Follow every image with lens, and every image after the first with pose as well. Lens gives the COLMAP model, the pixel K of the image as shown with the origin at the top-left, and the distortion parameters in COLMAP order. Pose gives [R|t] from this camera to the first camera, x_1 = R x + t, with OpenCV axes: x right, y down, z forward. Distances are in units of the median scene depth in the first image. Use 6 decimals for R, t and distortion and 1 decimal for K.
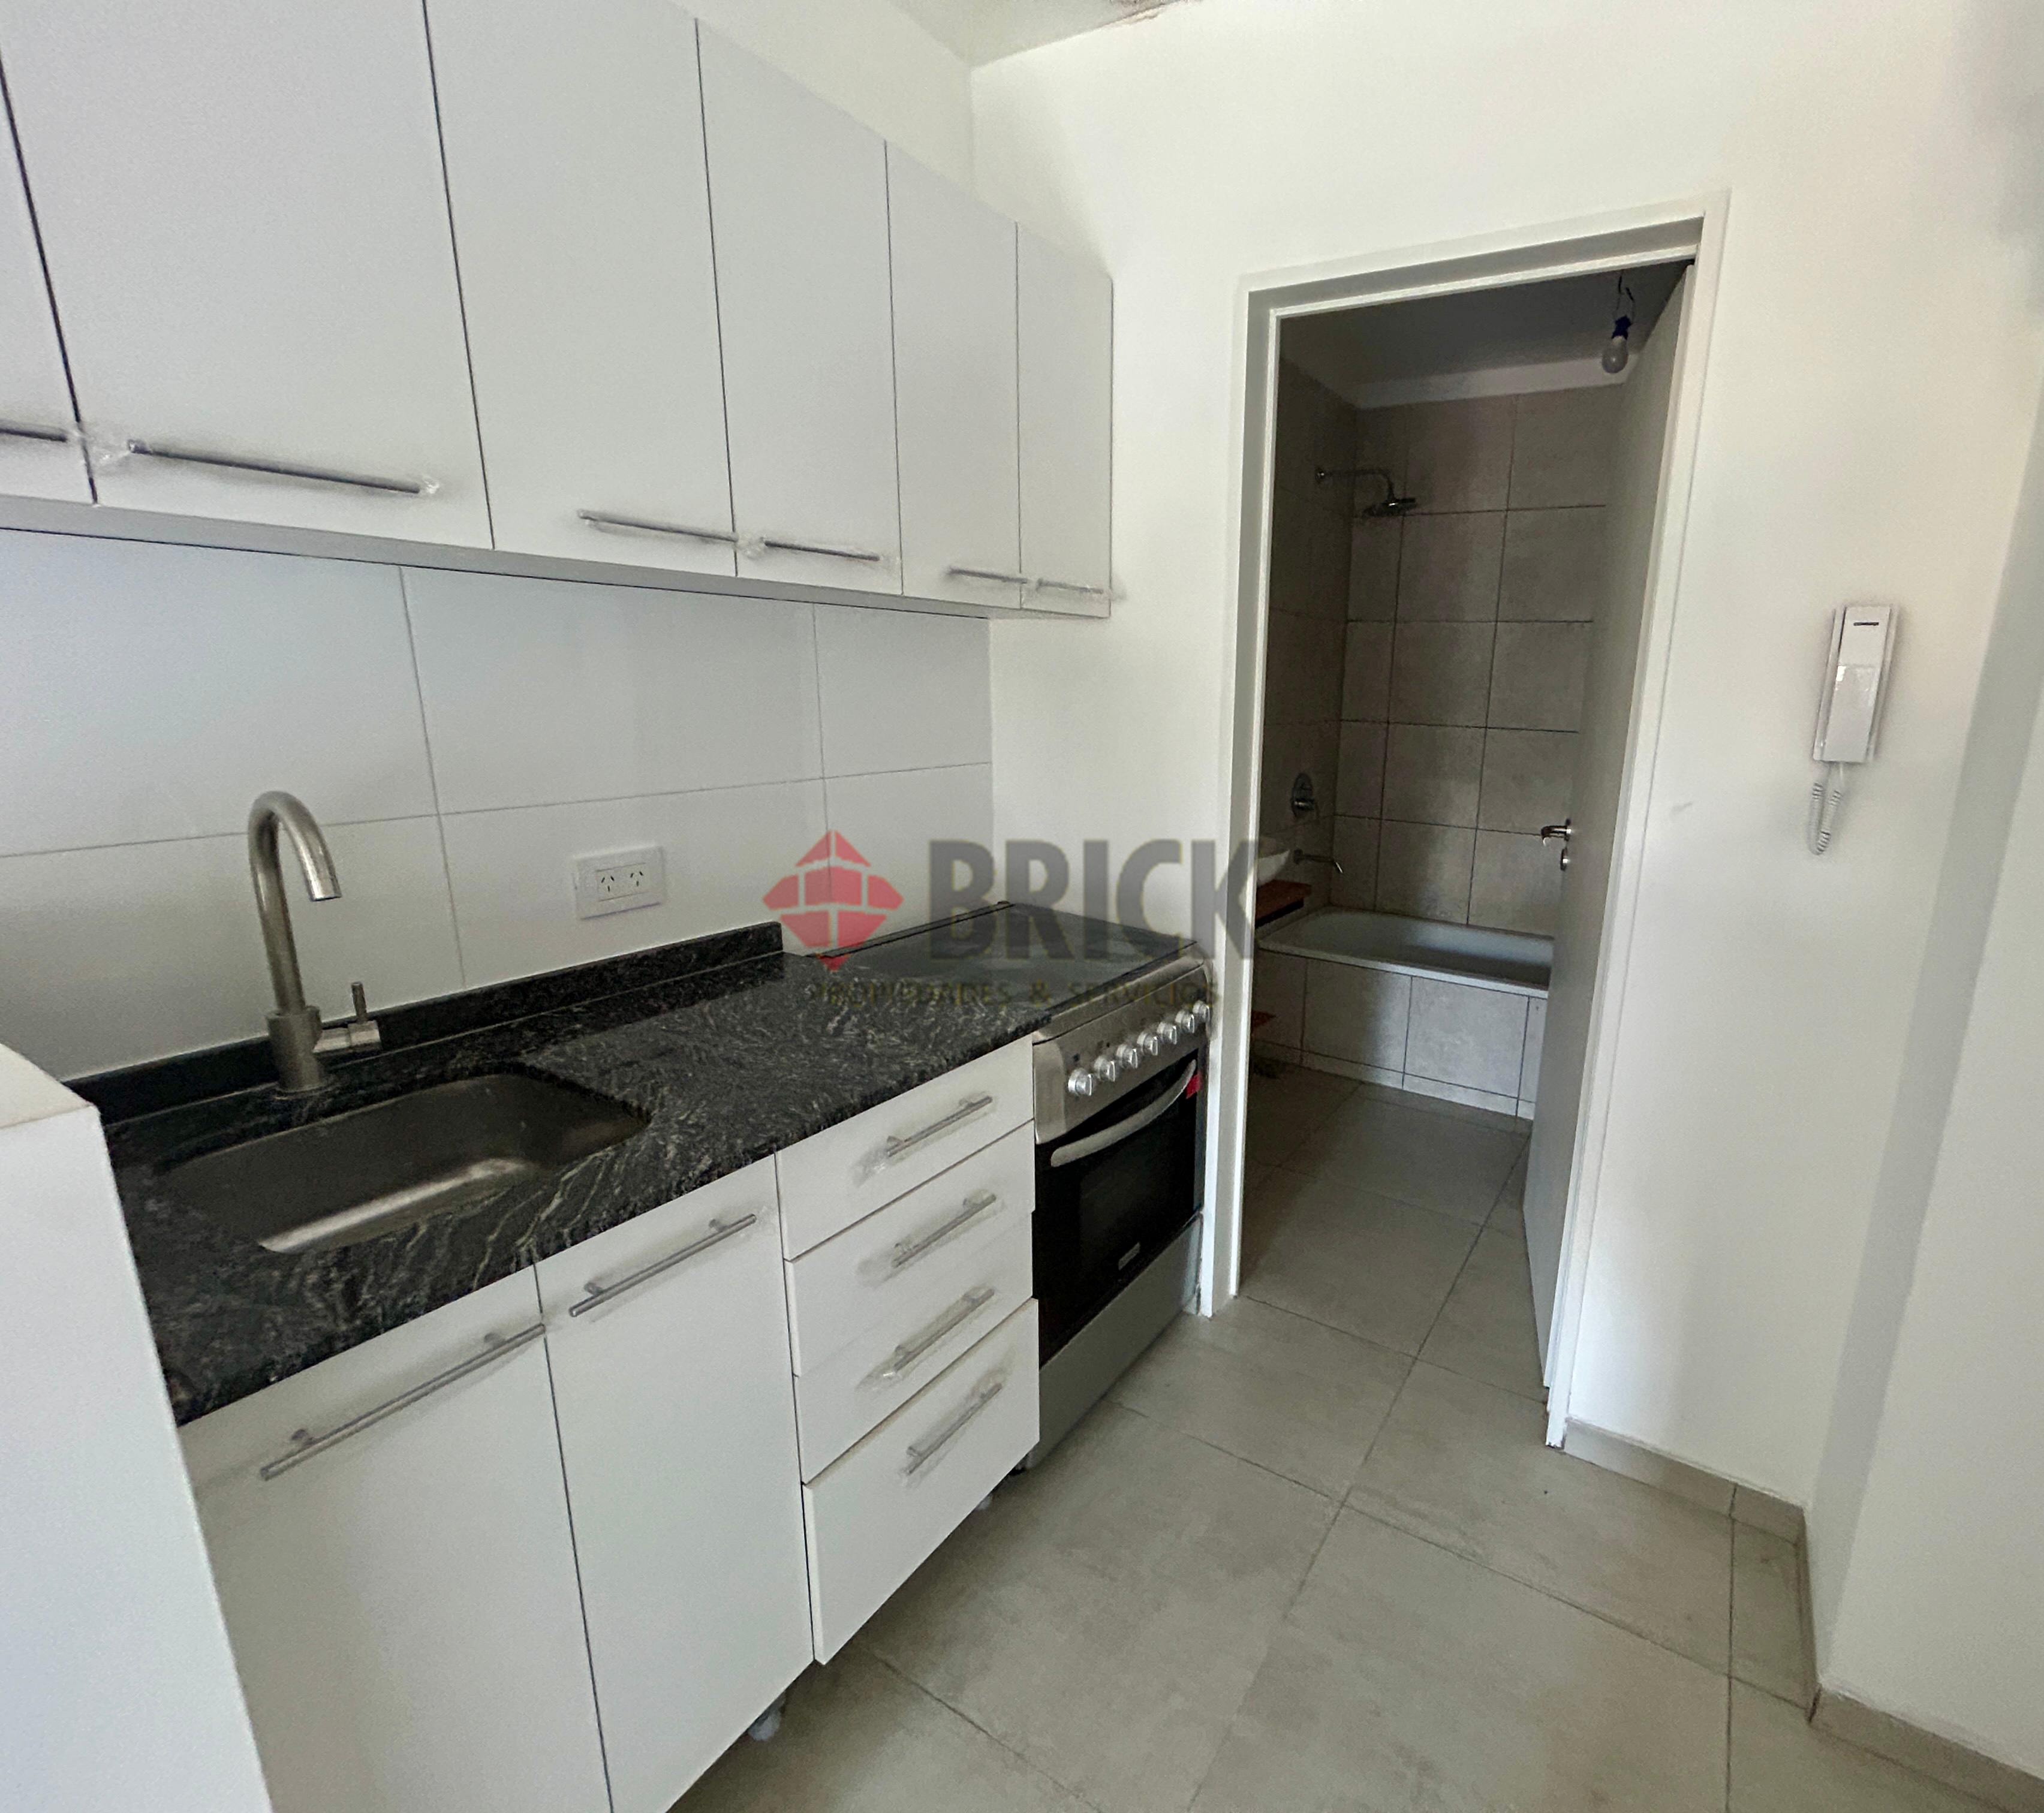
lens RADIAL K [[966.6, 0, 1023.0], [0, 966.6, 906.5], [0, 0, 1]] dist [-0.000610, -0.000092]
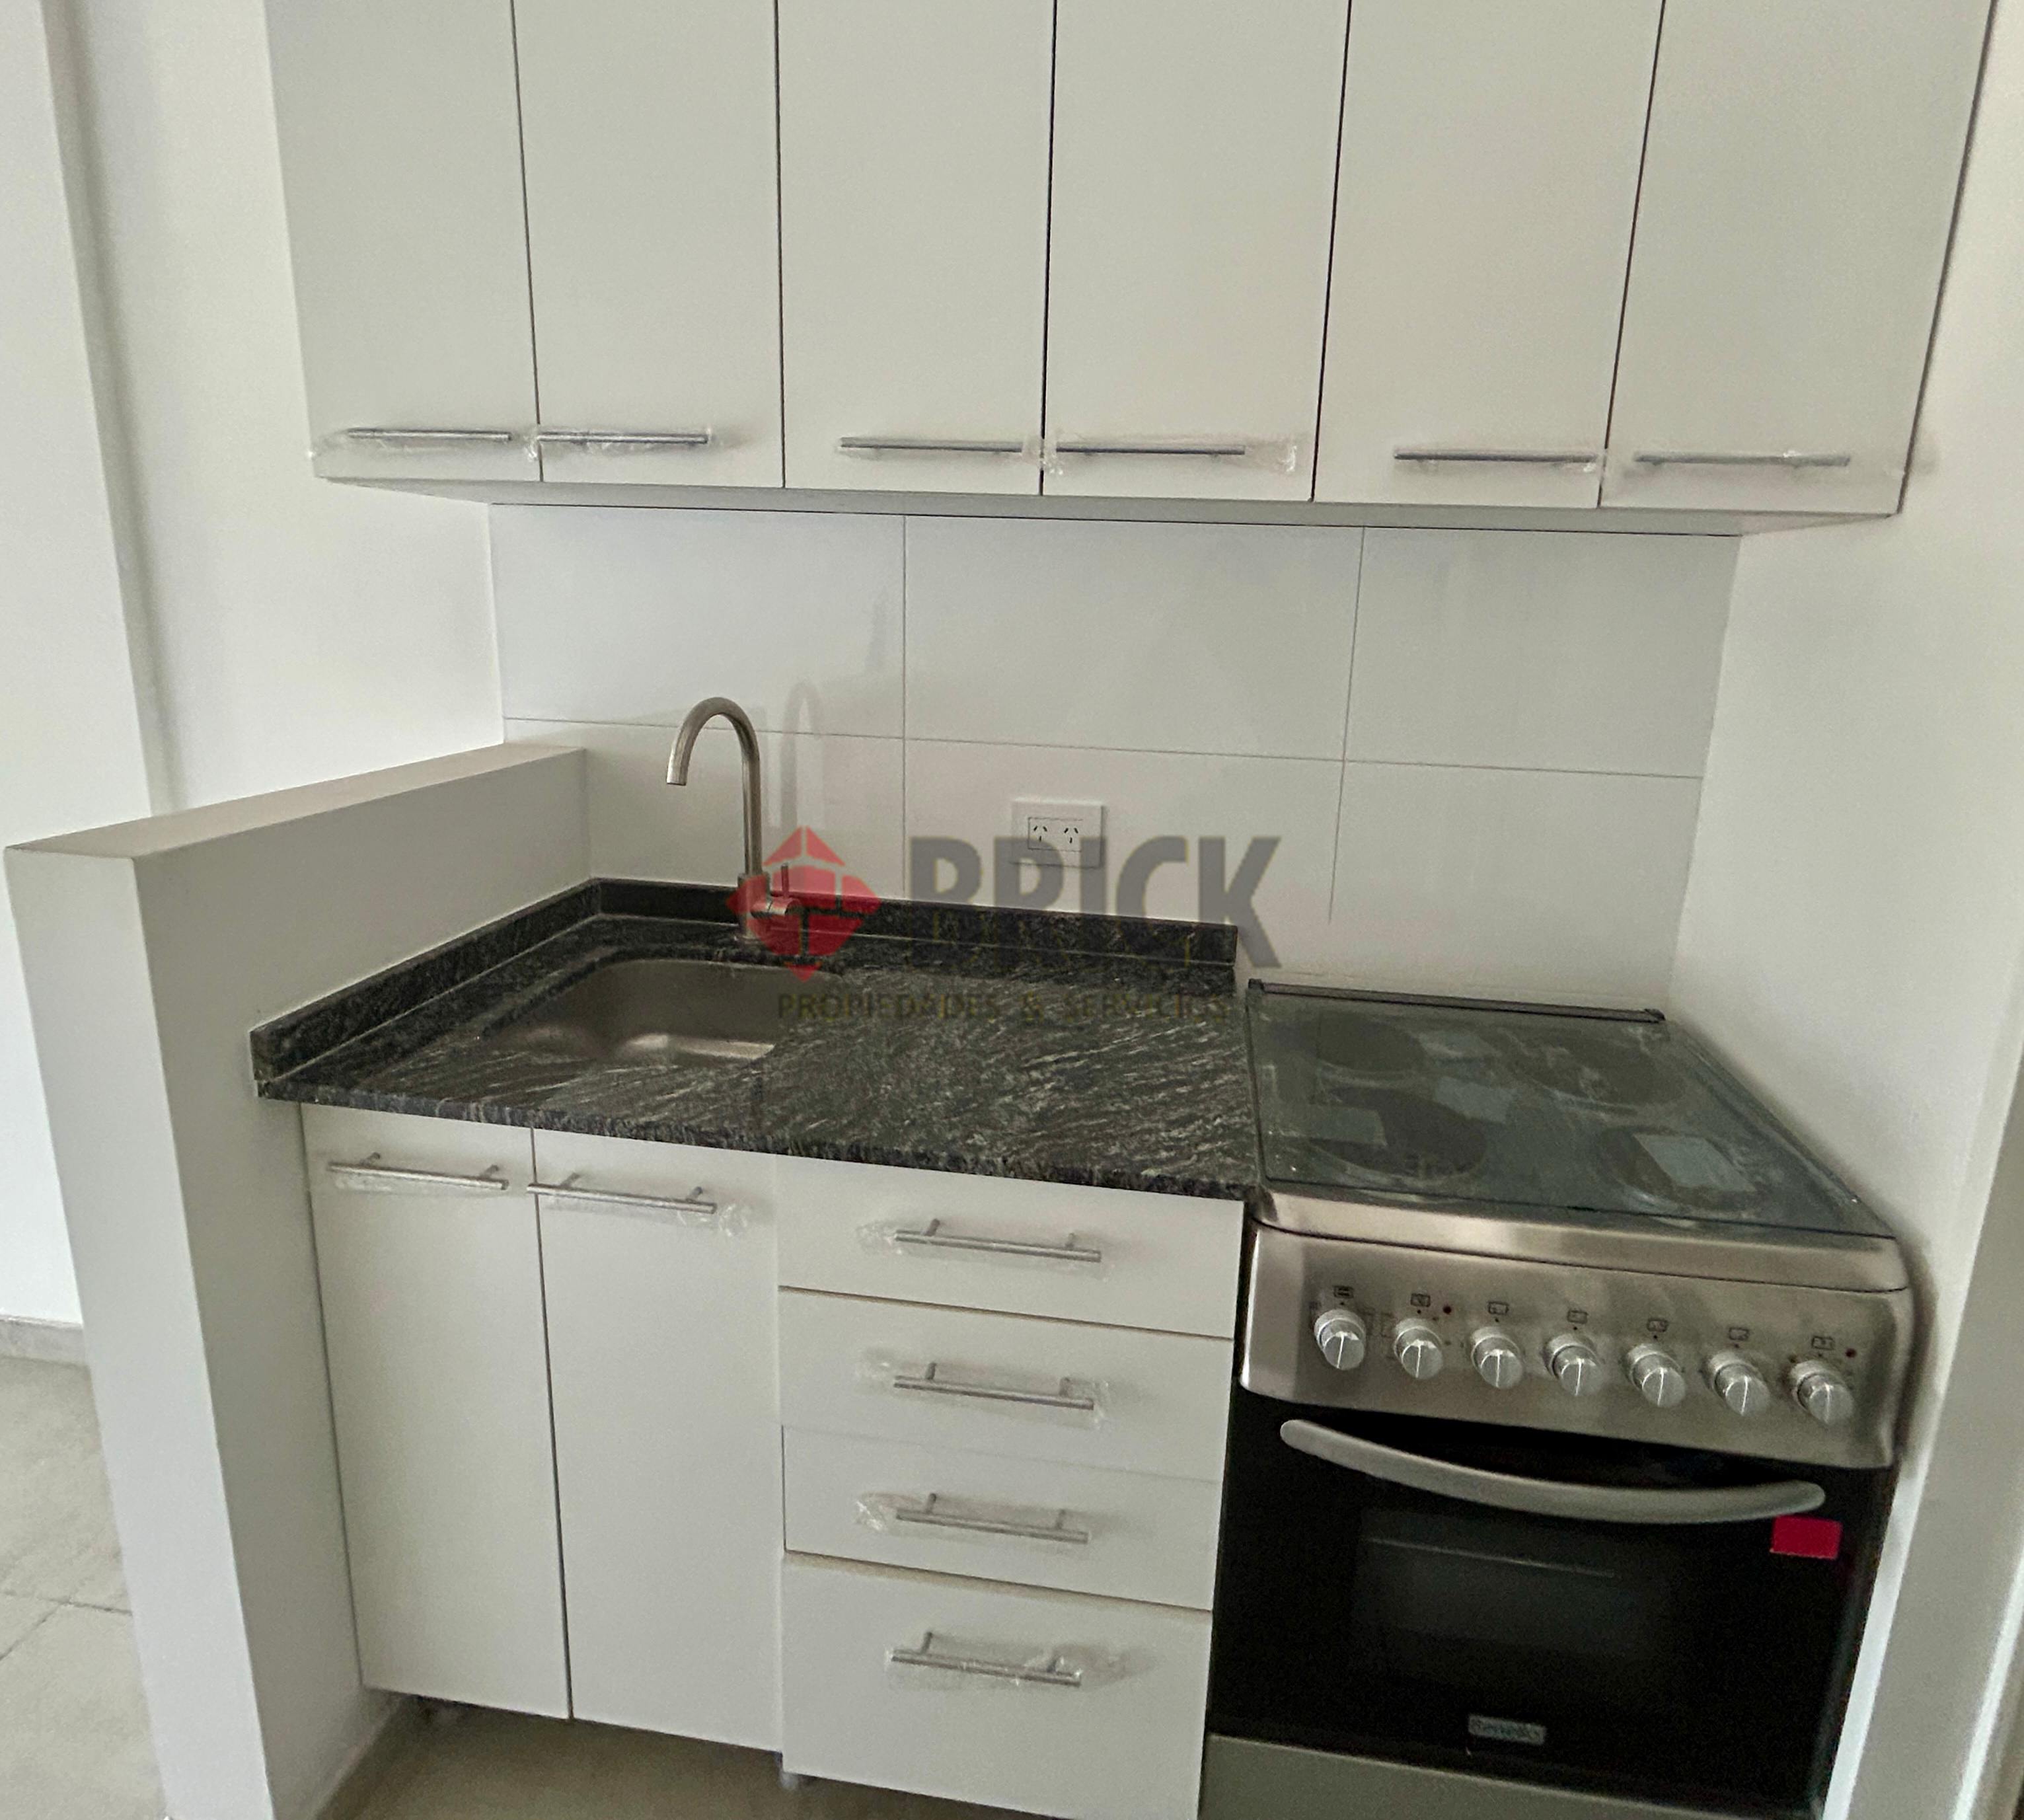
lens RADIAL K [[976.6, 0, 1013.7], [0, 976.6, 823.7], [0, 0, 1]] dist [0.003466, 0.000495]
pose [[0.497572, 0.186112, -0.847222, 0.443157], [-0.226866, 0.970636, 0.079985, -0.124013], [0.837230, 0.152407, 0.525184, 0.563669]]
